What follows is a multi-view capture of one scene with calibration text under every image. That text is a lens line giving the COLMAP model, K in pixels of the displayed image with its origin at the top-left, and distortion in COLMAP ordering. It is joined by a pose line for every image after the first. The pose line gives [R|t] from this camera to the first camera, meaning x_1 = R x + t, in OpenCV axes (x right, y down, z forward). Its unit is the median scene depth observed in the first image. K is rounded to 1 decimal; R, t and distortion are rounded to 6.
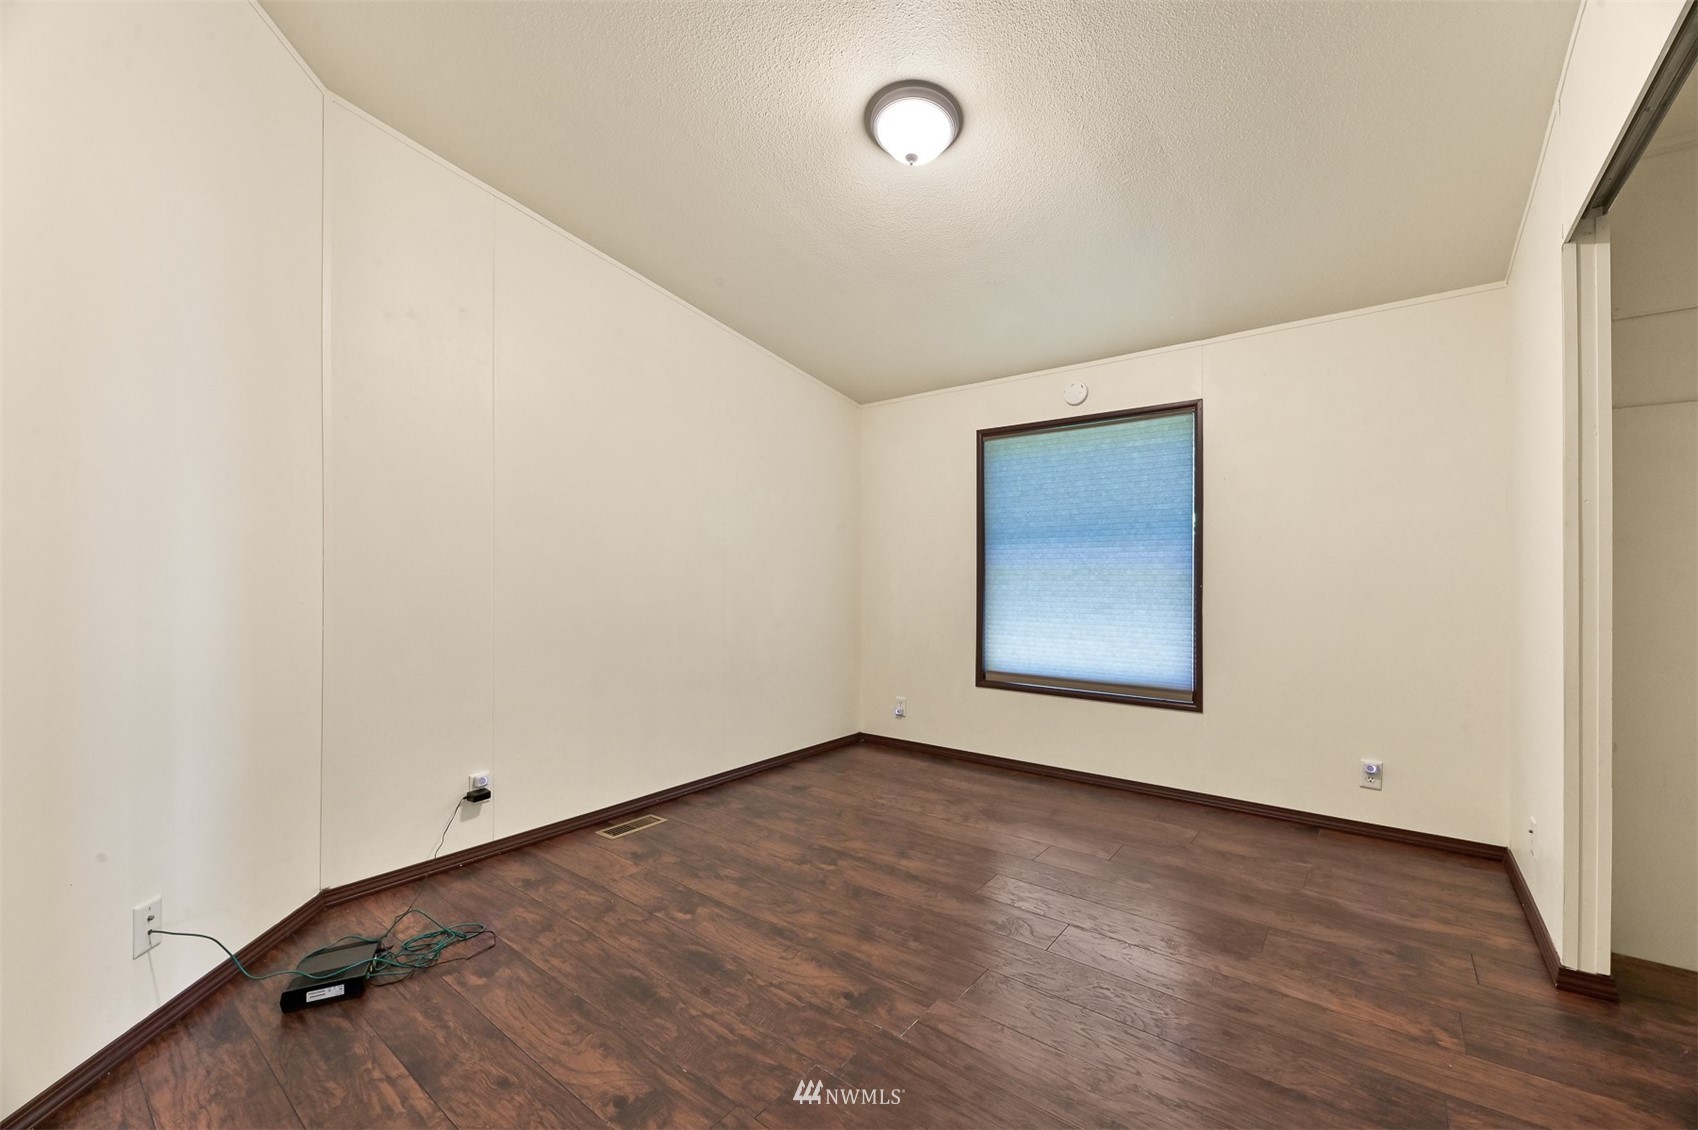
lens RADIAL K [[681.6, 0, 846.1], [0, 681.6, 571.0], [0, 0, 1]] dist [-0.014893, -0.000992]
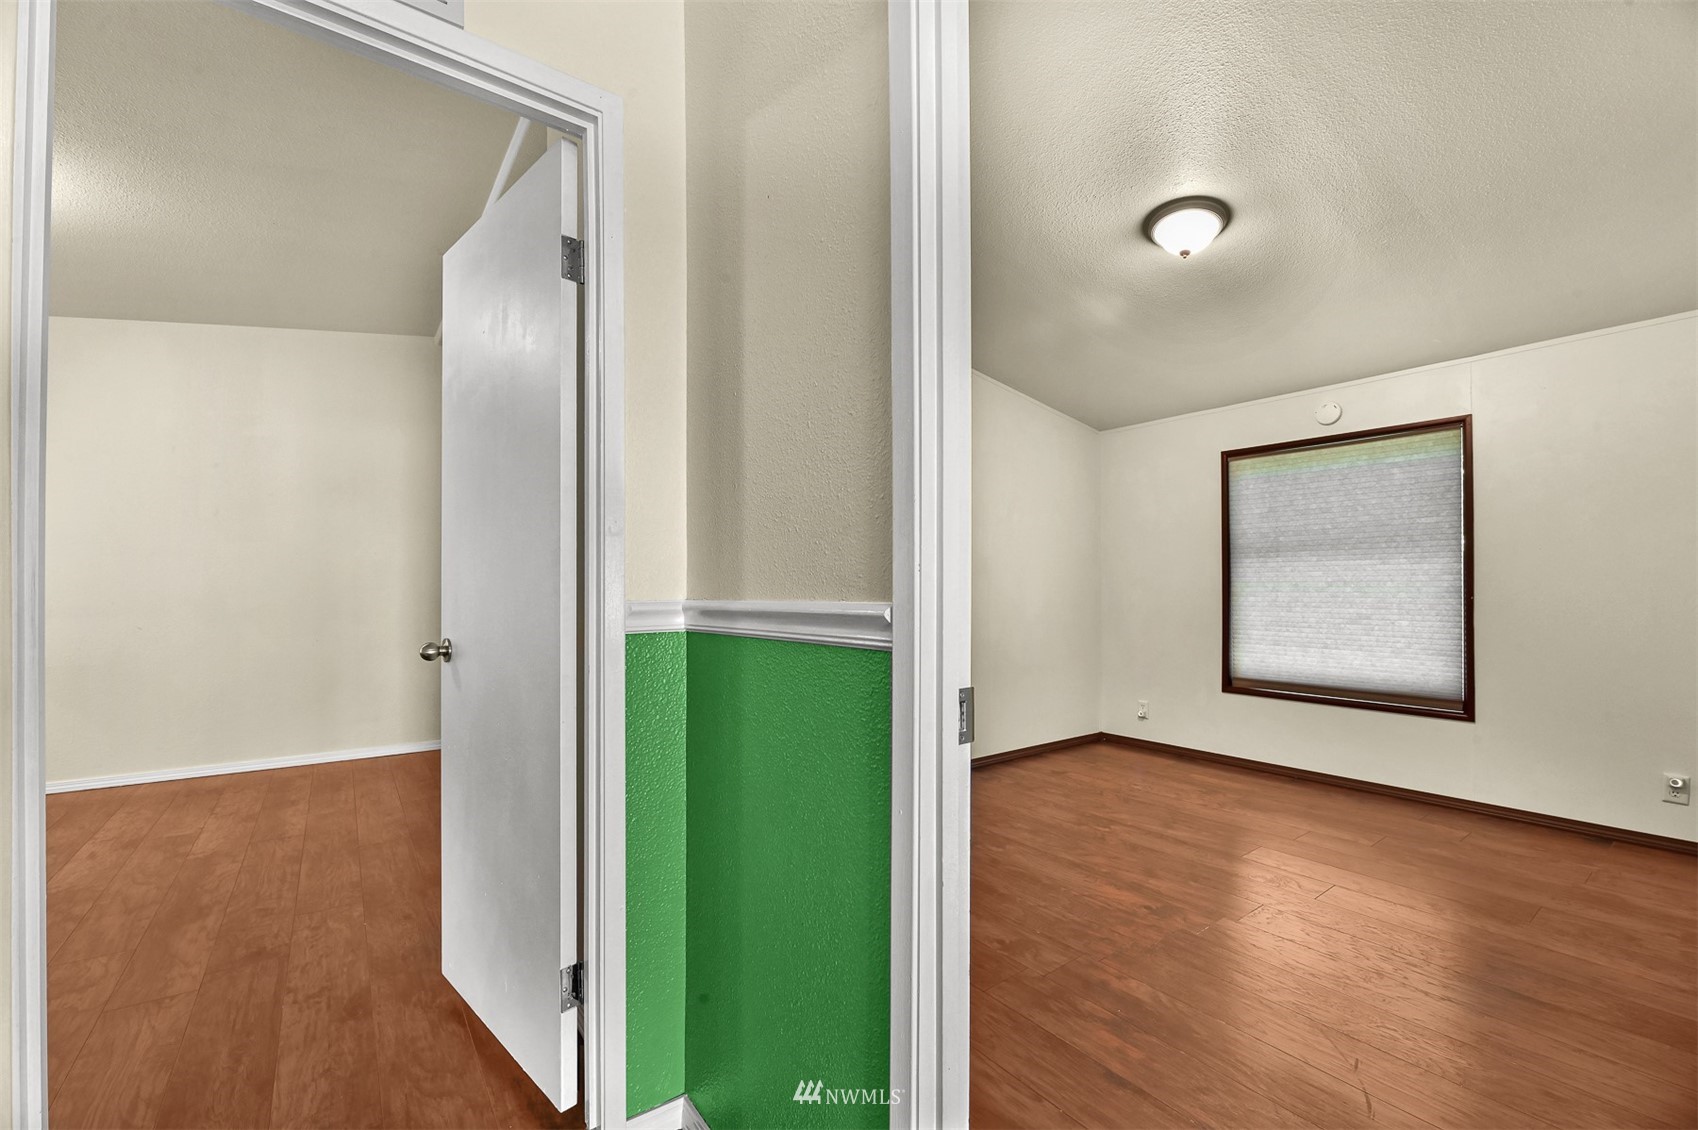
lens RADIAL K [[681.6, 0, 849.2], [0, 681.6, 580.9], [0, 0, 1]] dist [-0.014893, -0.000992]
pose [[0.962204, -0.006188, -0.272261, -0.114590], [0.005307, 0.999978, -0.003969, -0.004103], [0.272279, 0.002374, 0.962215, -0.254725]]
